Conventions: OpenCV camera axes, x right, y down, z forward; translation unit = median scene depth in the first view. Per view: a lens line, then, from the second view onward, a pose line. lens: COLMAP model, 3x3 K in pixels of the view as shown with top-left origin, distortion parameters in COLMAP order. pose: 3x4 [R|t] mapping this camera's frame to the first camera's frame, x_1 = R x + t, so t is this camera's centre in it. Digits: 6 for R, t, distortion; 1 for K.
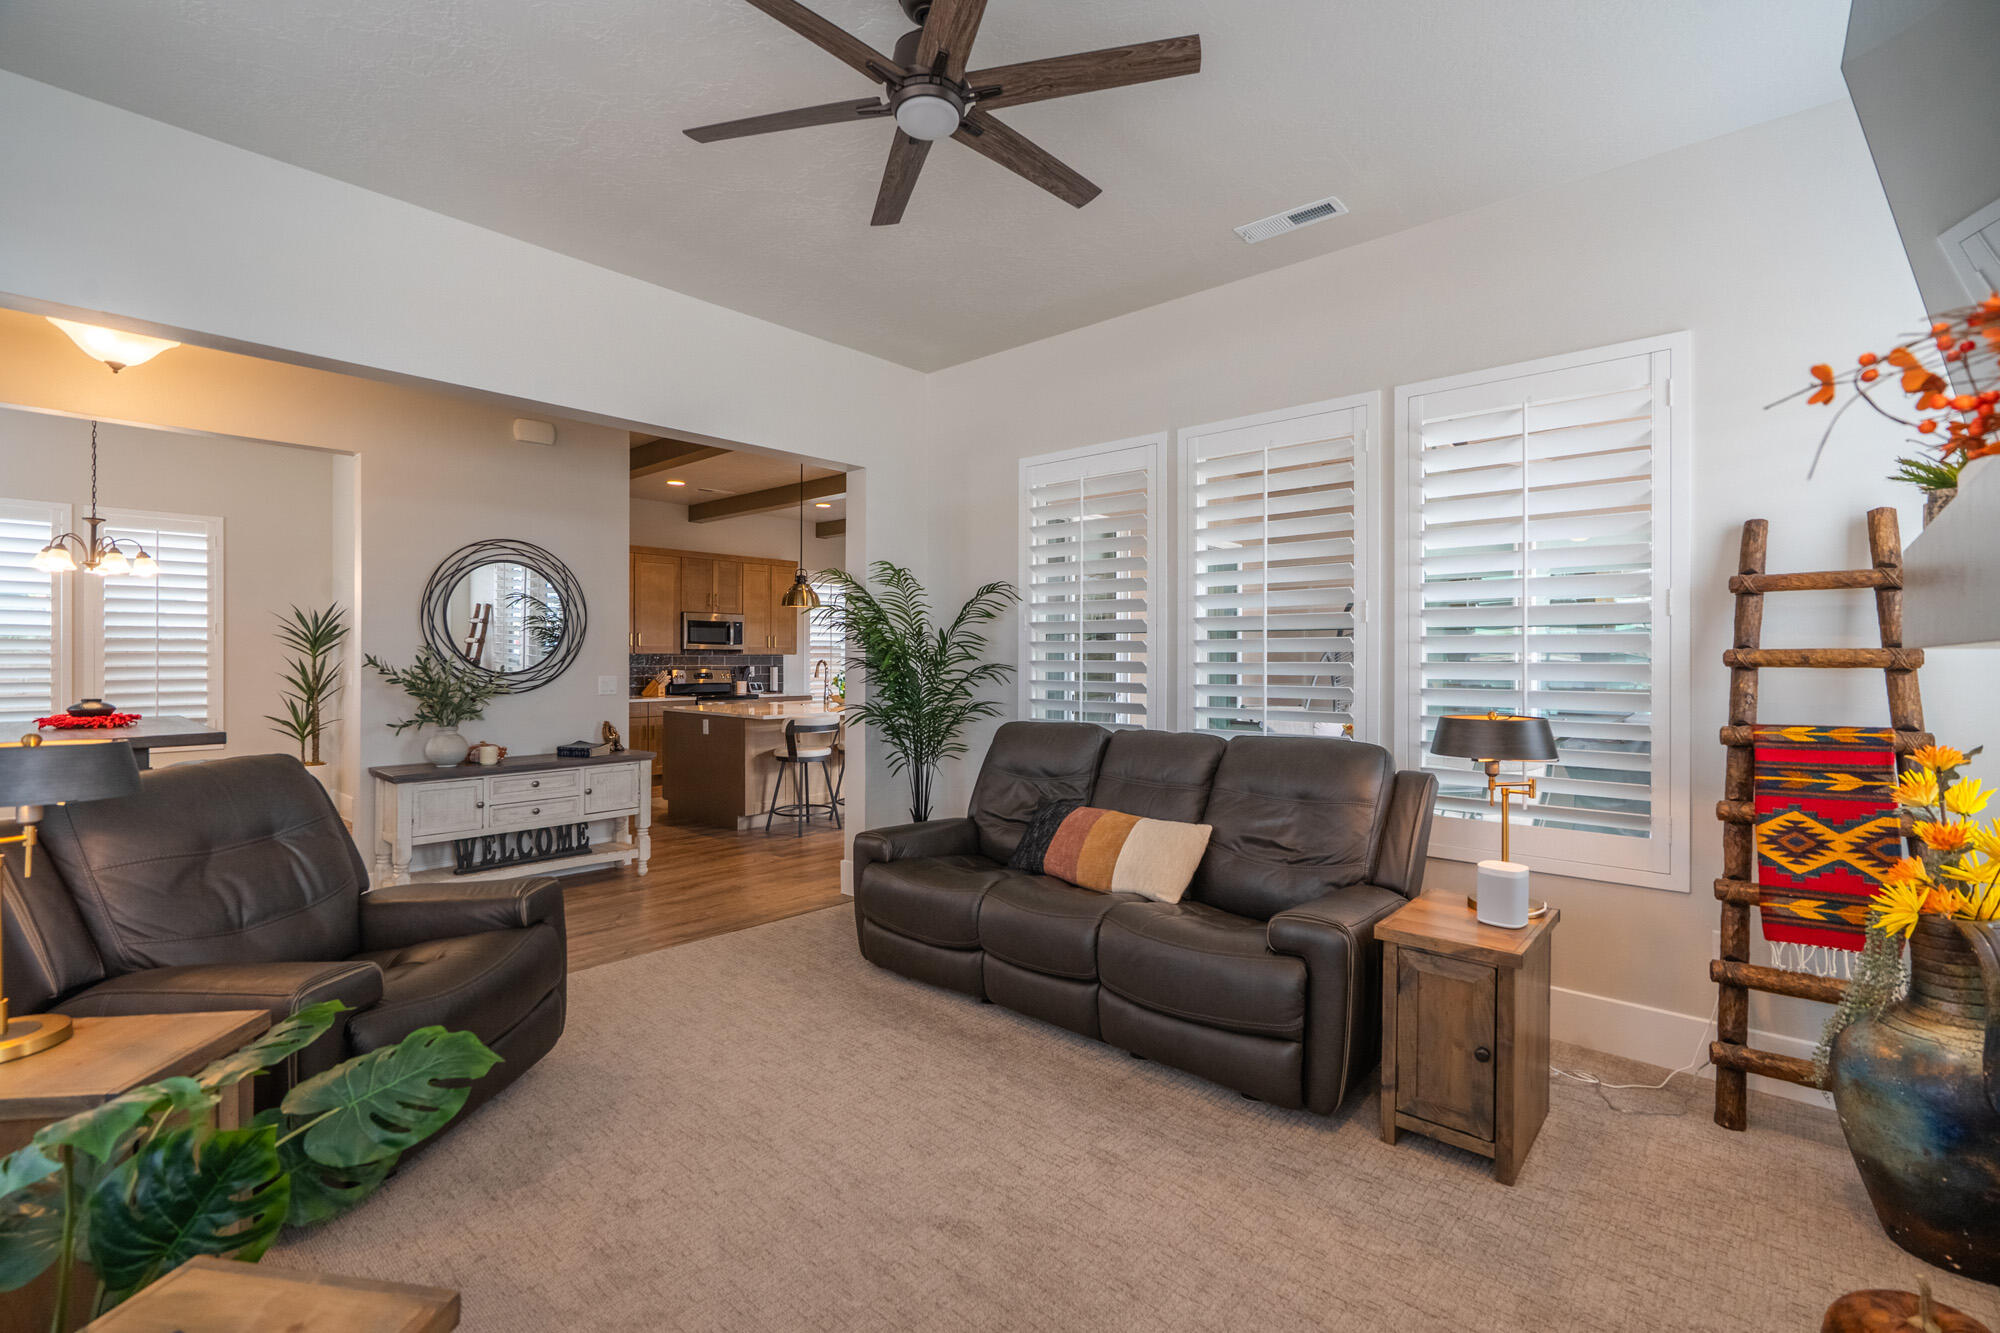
lens RADIAL K [[896.1, 0, 994.2], [0, 896.1, 660.0], [0, 0, 1]] dist [0.002147, 0.000533]
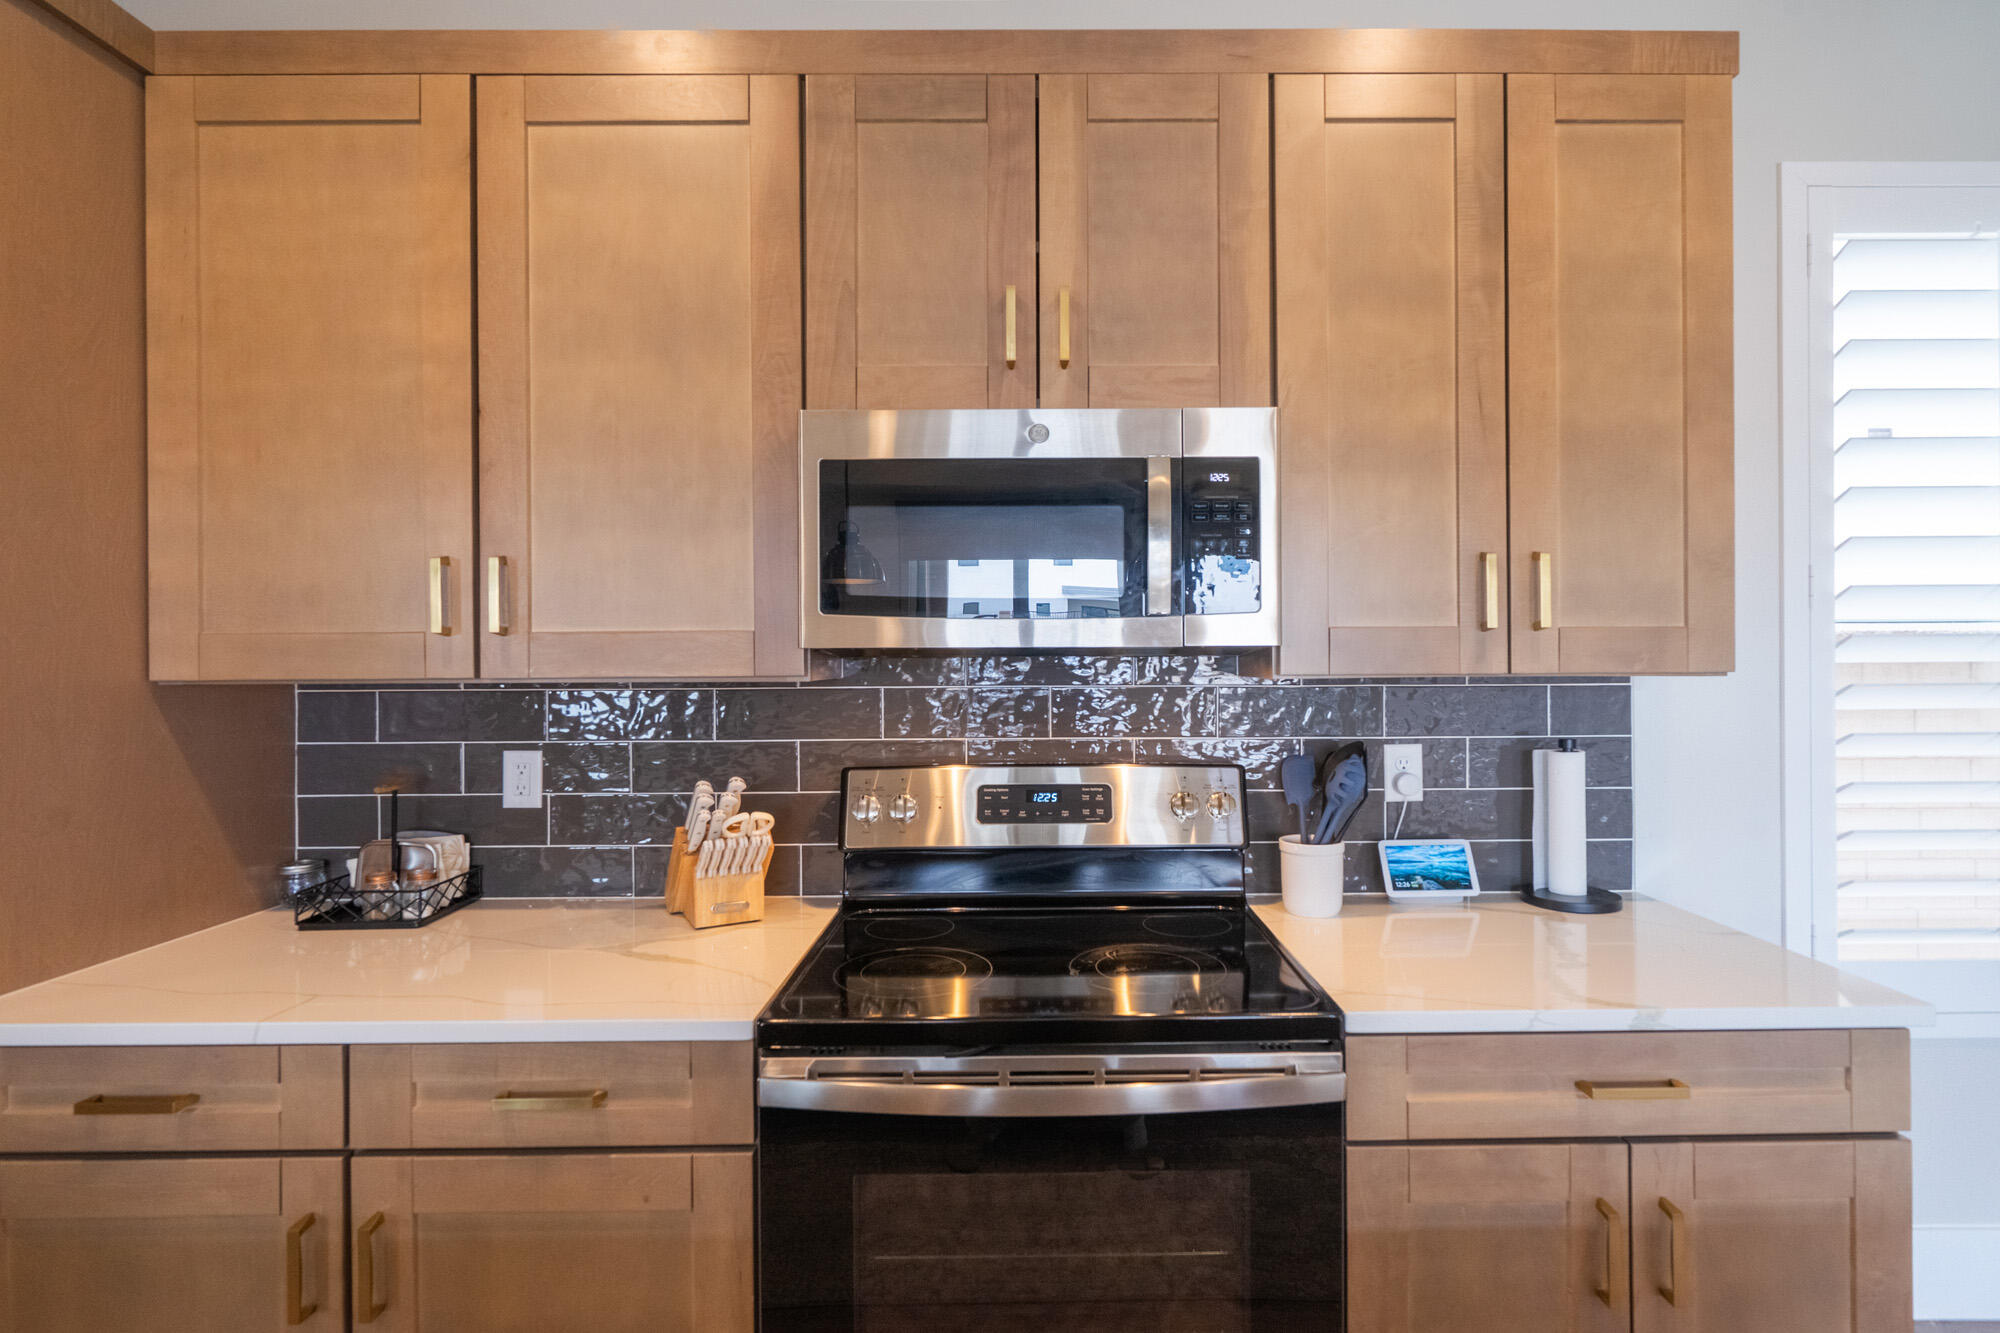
lens RADIAL K [[910.1, 0, 961.9], [0, 910.1, 660.3], [0, 0, 1]] dist [-0.001118, 0.000188]
pose [[0.621681, -0.008199, -0.783227, -0.275538], [0.005462, 0.999966, -0.006133, -0.012491], [0.783251, -0.000466, 0.621705, 1.223323]]
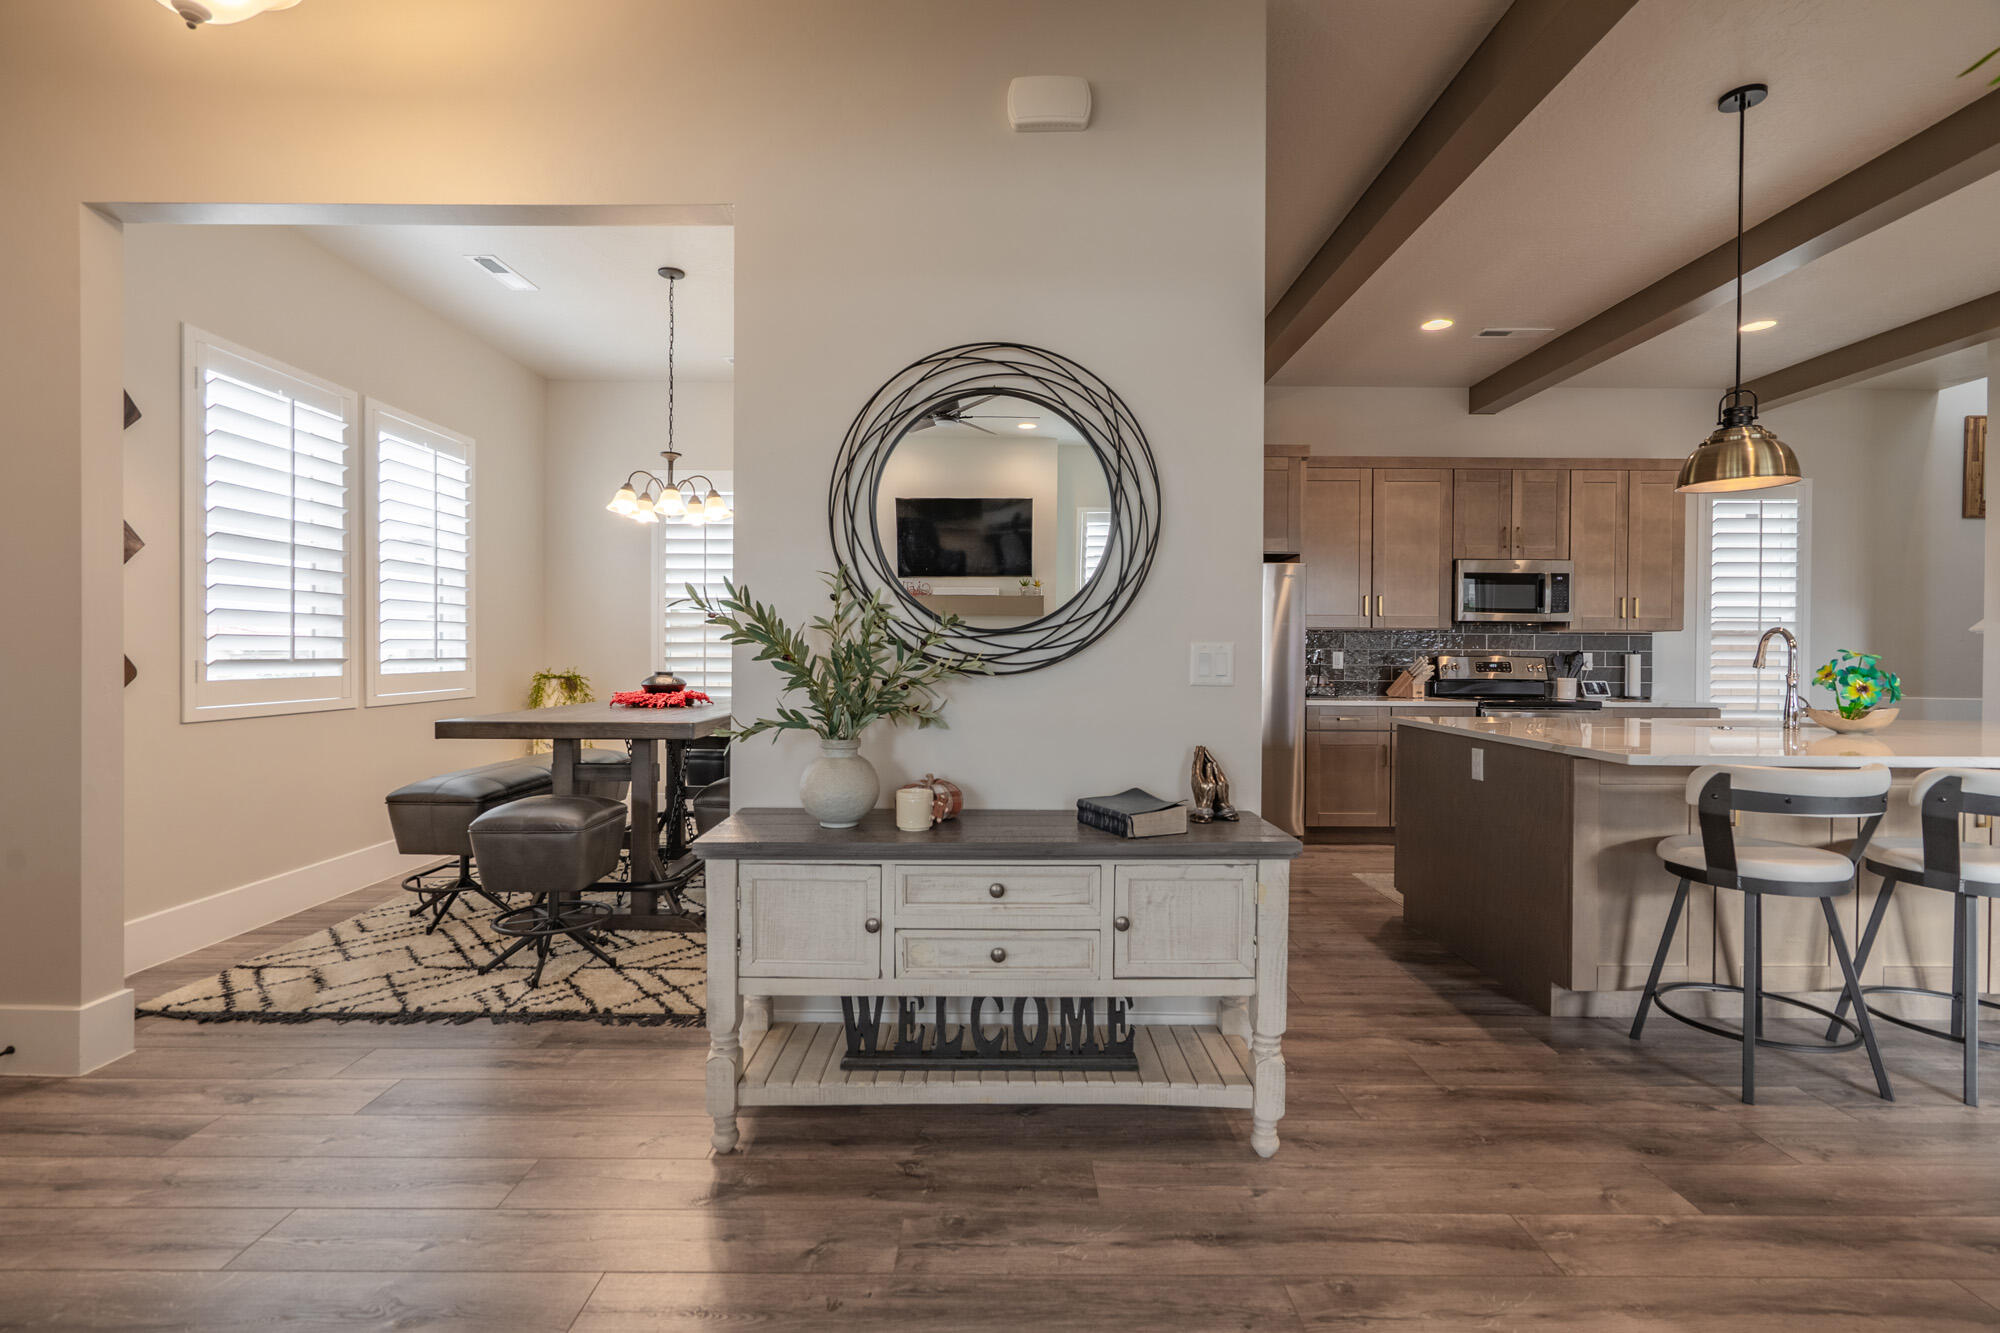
lens RADIAL K [[891.2, 0, 994.6], [0, 891.2, 658.2], [0, 0, 1]] dist [0.000827, 0.000278]
pose [[0.662440, 0.004515, -0.749101, -0.139221], [-0.007821, 0.999969, -0.000890, 0.021144], [0.749074, 0.006448, 0.662455, 0.498730]]
